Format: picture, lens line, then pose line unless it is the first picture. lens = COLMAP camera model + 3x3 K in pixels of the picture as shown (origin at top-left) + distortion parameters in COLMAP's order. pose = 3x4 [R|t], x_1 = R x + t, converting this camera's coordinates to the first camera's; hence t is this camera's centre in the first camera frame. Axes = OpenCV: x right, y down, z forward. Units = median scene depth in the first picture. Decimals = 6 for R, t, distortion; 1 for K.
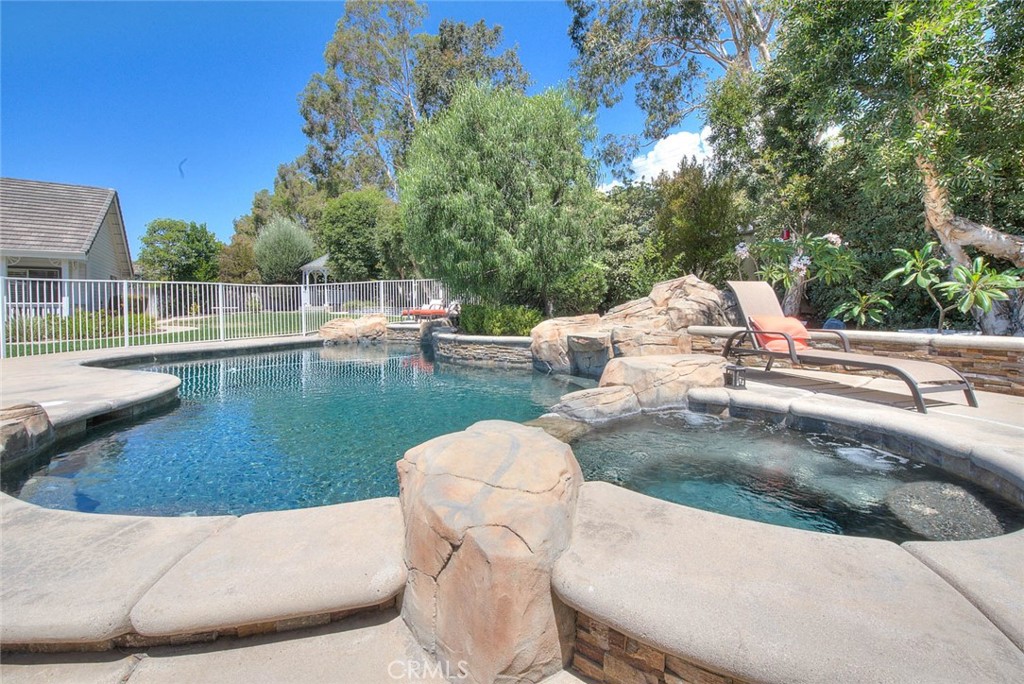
lens RADIAL K [[423.6, 0, 515.6], [0, 423.6, 309.4], [0, 0, 1]] dist [-0.007466, -0.000256]
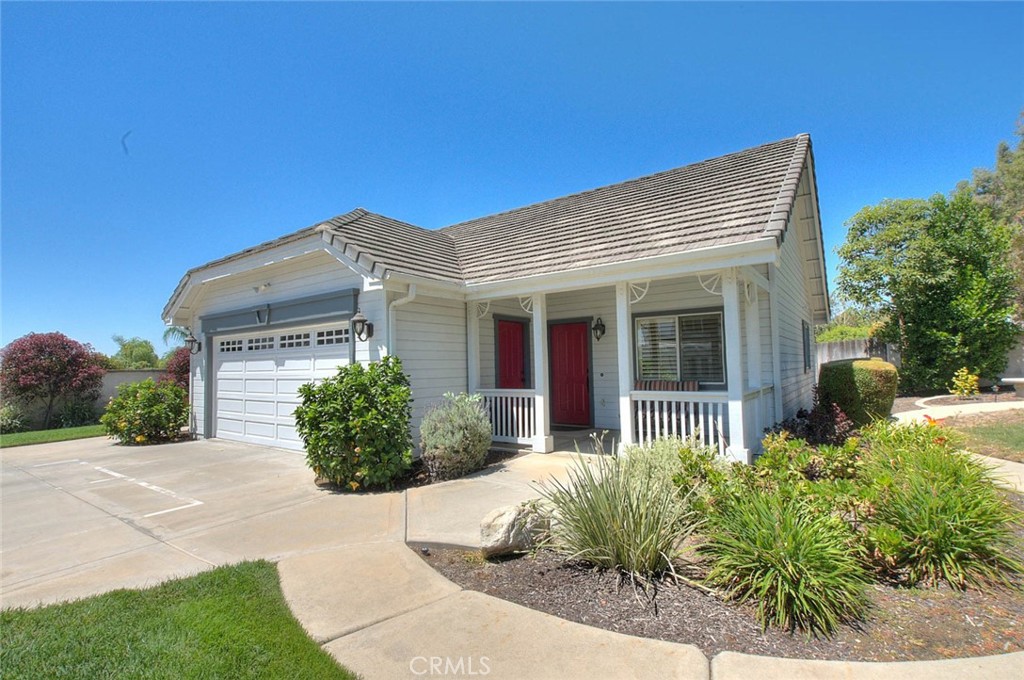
lens RADIAL K [[470.7, 0, 512.0], [0, 470.7, 340.0], [0, 0, 1]] dist [-0.001077, -0.000176]
pose [[0.297397, -0.056365, -0.953089, -0.831024], [0.012334, 0.998399, -0.055196, -0.045740], [0.954674, 0.004660, 0.297616, 0.781177]]
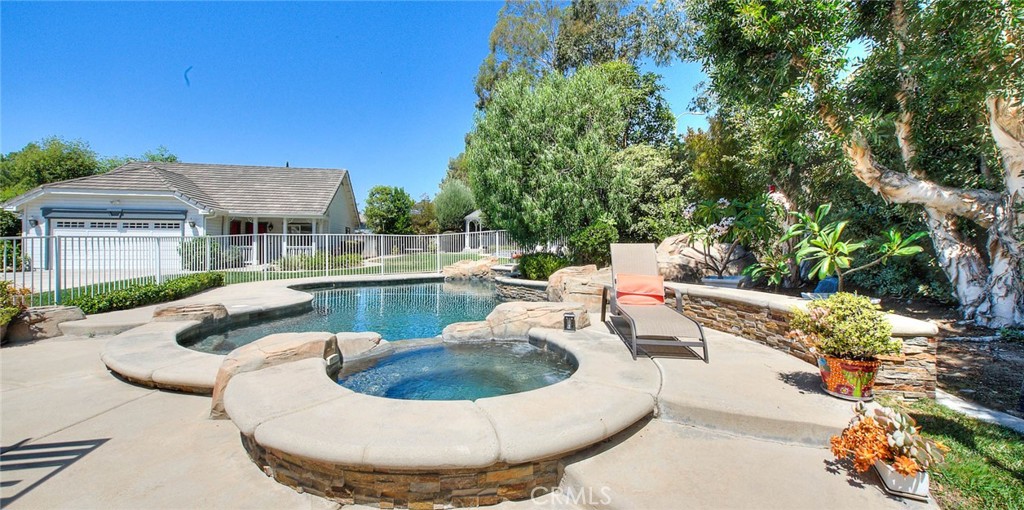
lens RADIAL K [[396.9, 0, 512.0], [0, 396.9, 255.0], [0, 0, 1]] dist [-0.020822, -0.000051]
pose [[0.909733, 0.016874, -0.414850, 0.240497], [-0.011780, 0.999821, 0.014835, -0.015983], [0.415026, -0.008609, 0.909769, -0.042810]]
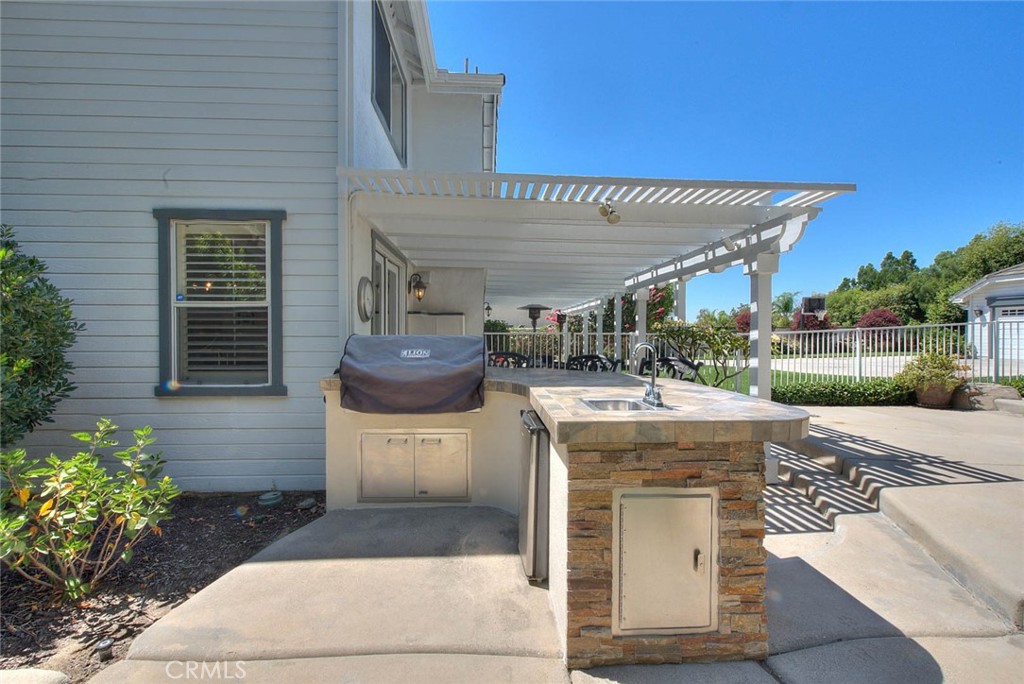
lens RADIAL K [[427.6, 0, 512.0], [0, 427.6, 342.0], [0, 0, 1]] dist [-0.002017, -0.000457]
pose [[-0.550523, 0.014756, -0.834690, 0.379632], [-0.002187, 0.999815, 0.019118, -0.007939], [0.834817, 0.012351, -0.550389, -0.073927]]
